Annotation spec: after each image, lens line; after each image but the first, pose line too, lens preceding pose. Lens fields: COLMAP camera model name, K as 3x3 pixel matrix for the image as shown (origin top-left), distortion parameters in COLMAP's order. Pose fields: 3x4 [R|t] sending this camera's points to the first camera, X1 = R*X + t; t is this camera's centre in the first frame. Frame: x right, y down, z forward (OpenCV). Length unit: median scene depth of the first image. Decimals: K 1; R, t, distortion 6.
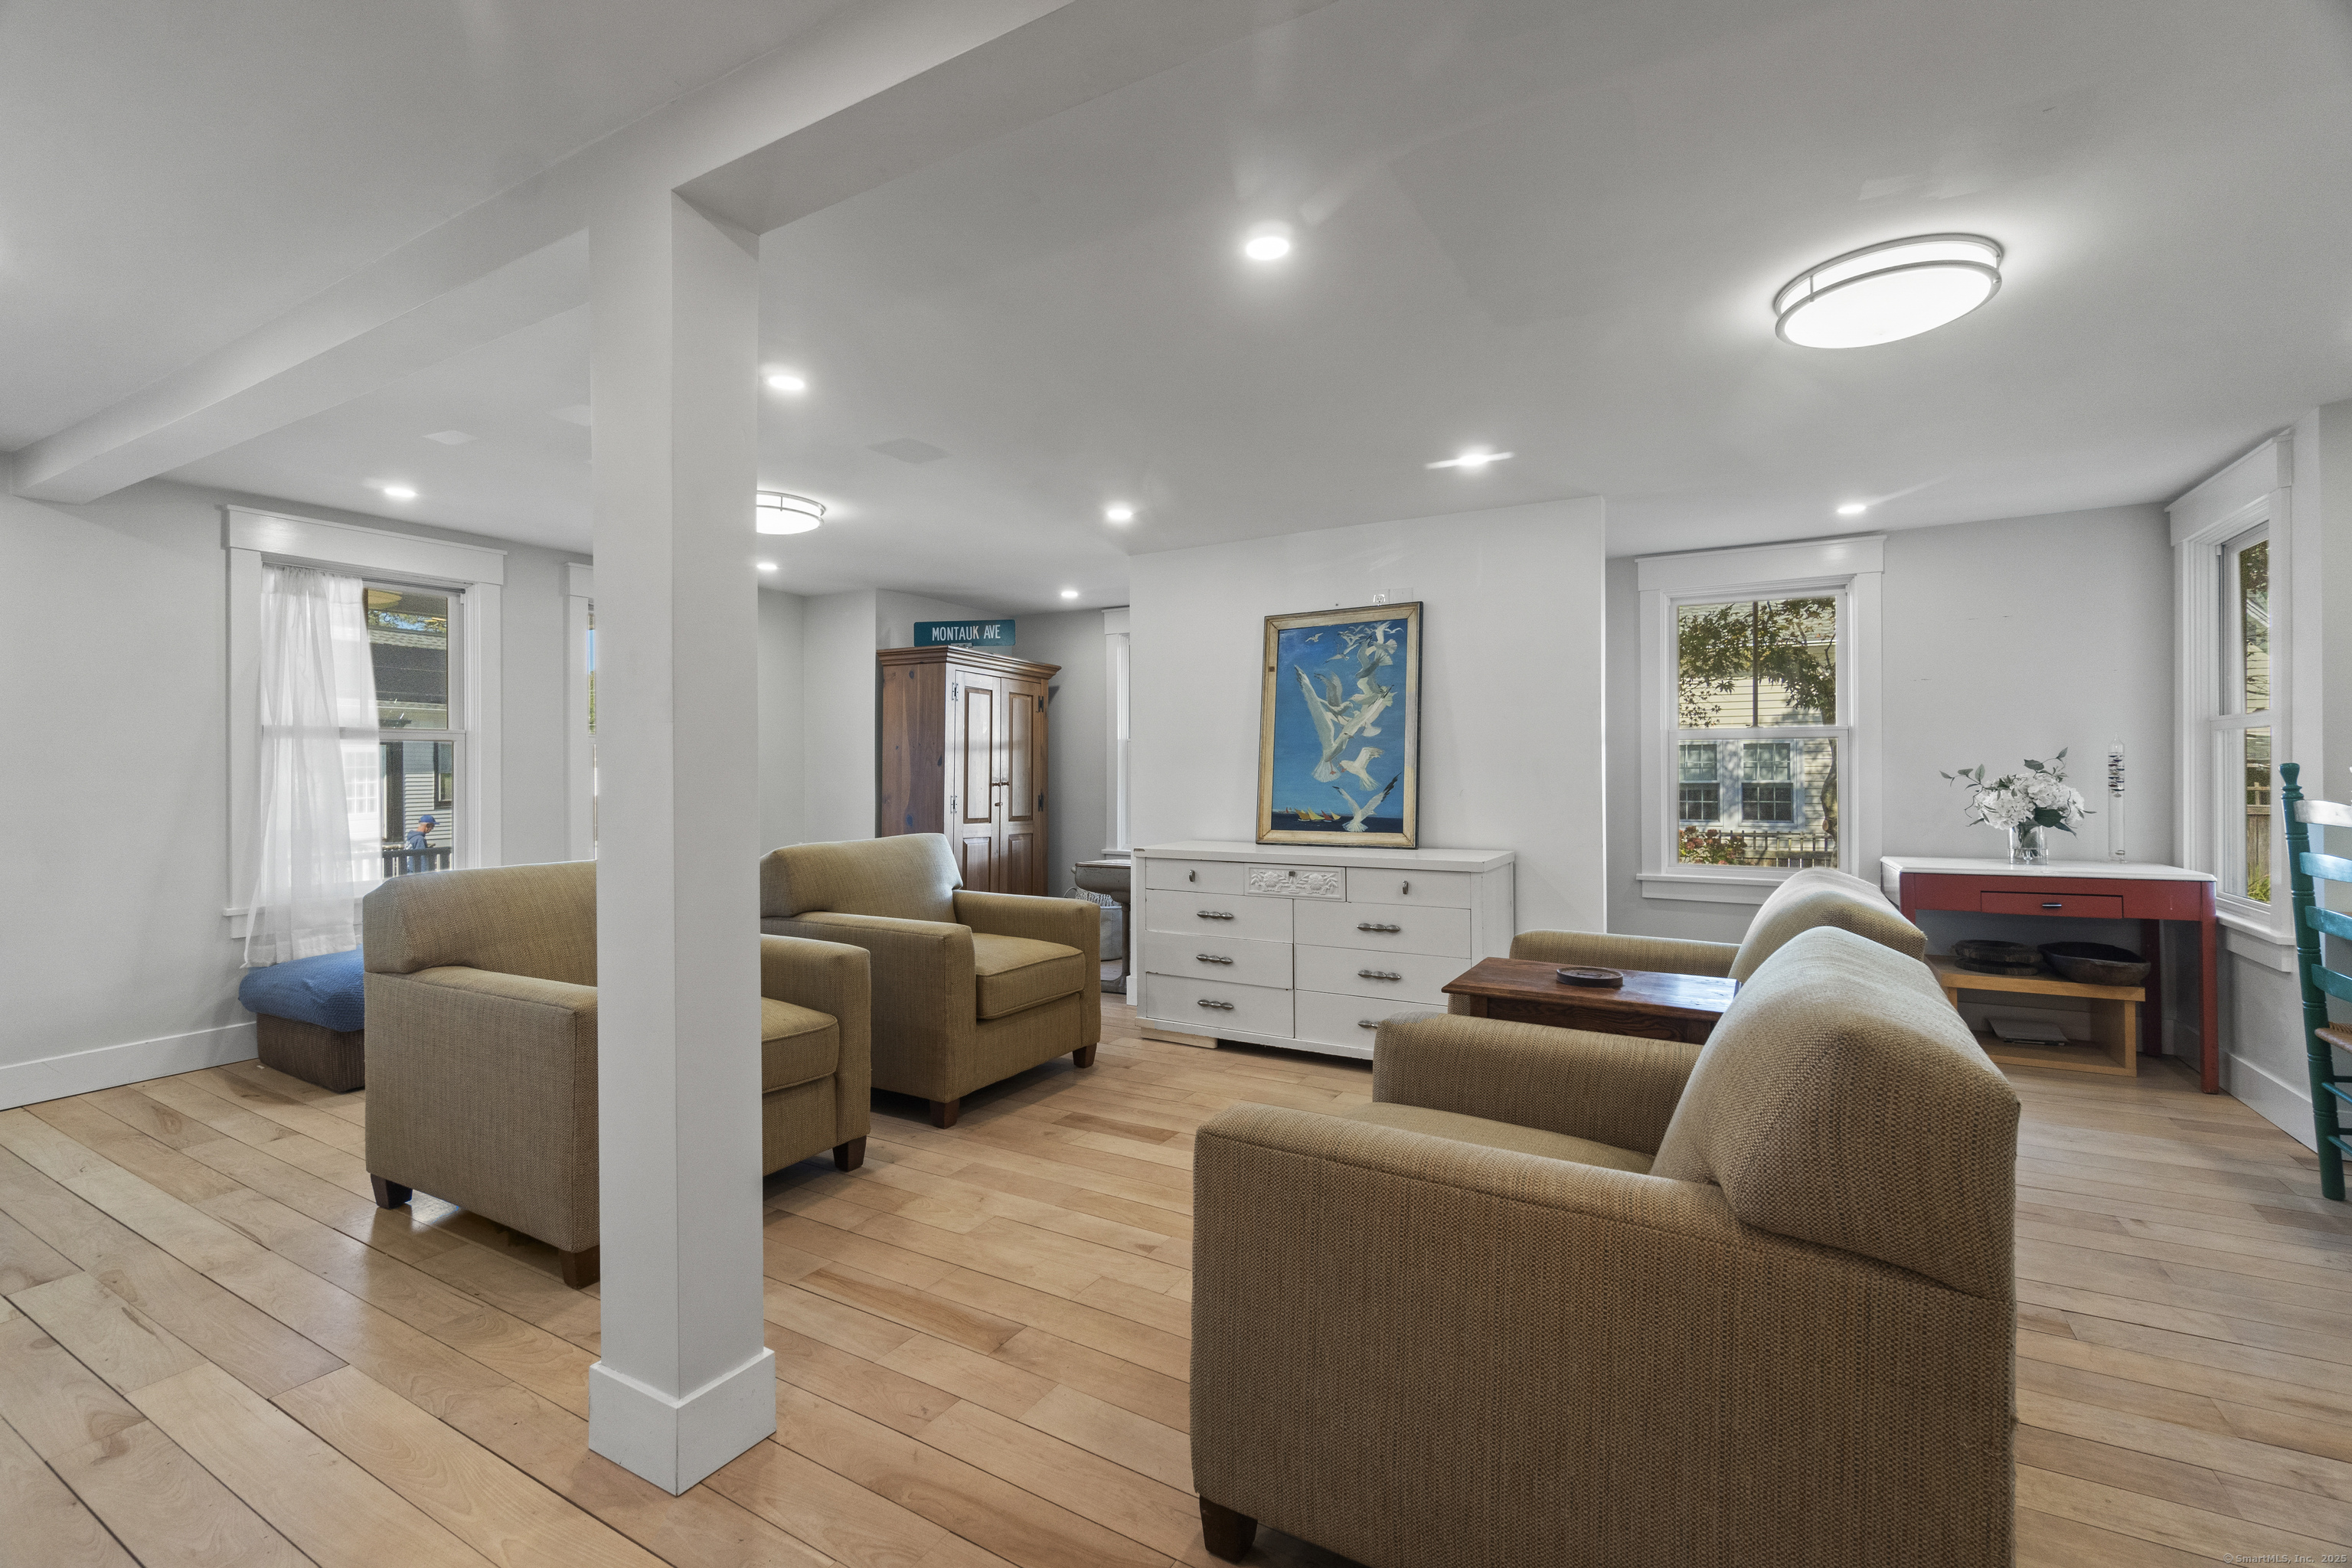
lens RADIAL K [[1010.5, 0, 1176.0], [0, 1010.5, 784.0], [0, 0, 1]] dist [-0.026822, -0.000027]
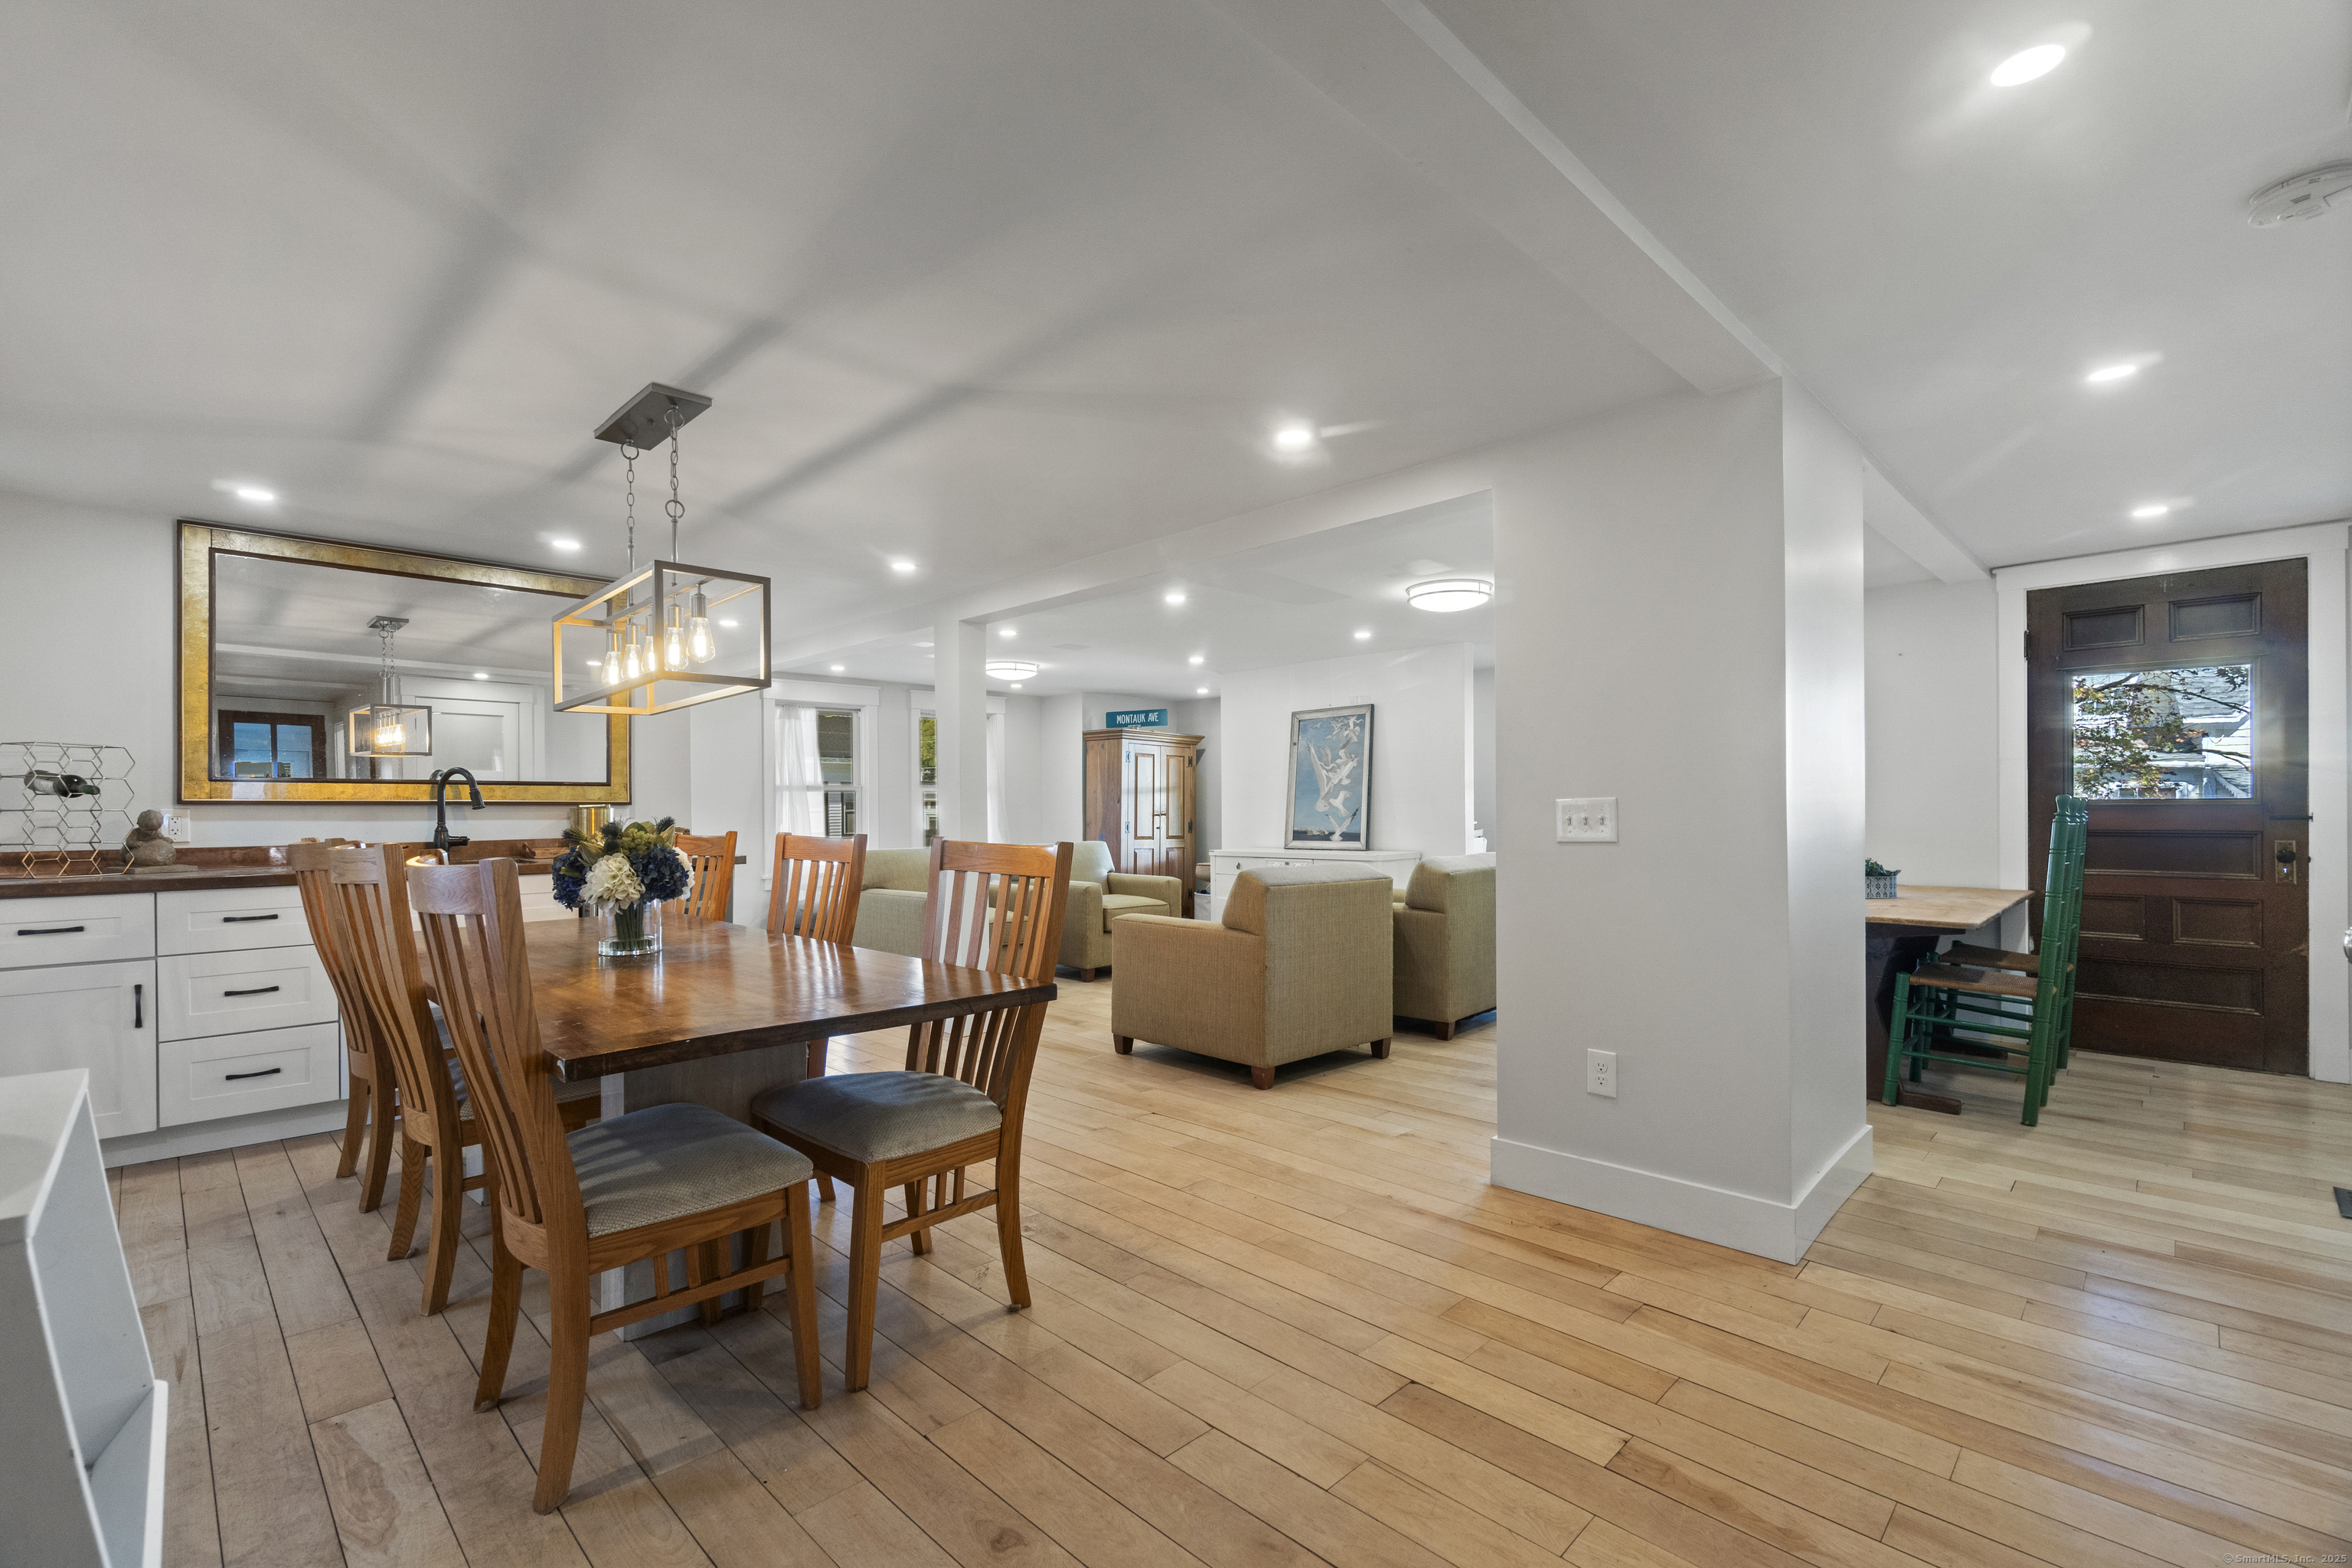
lens RADIAL K [[1026.3, 0, 1176.0], [0, 1026.3, 784.0], [0, 0, 1]] dist [0.002838, 0.000207]
pose [[0.965276, -0.010286, -0.261031, 0.348811], [0.001037, 0.999368, -0.035544, 0.012050], [0.261232, 0.034039, 0.964676, -0.684217]]
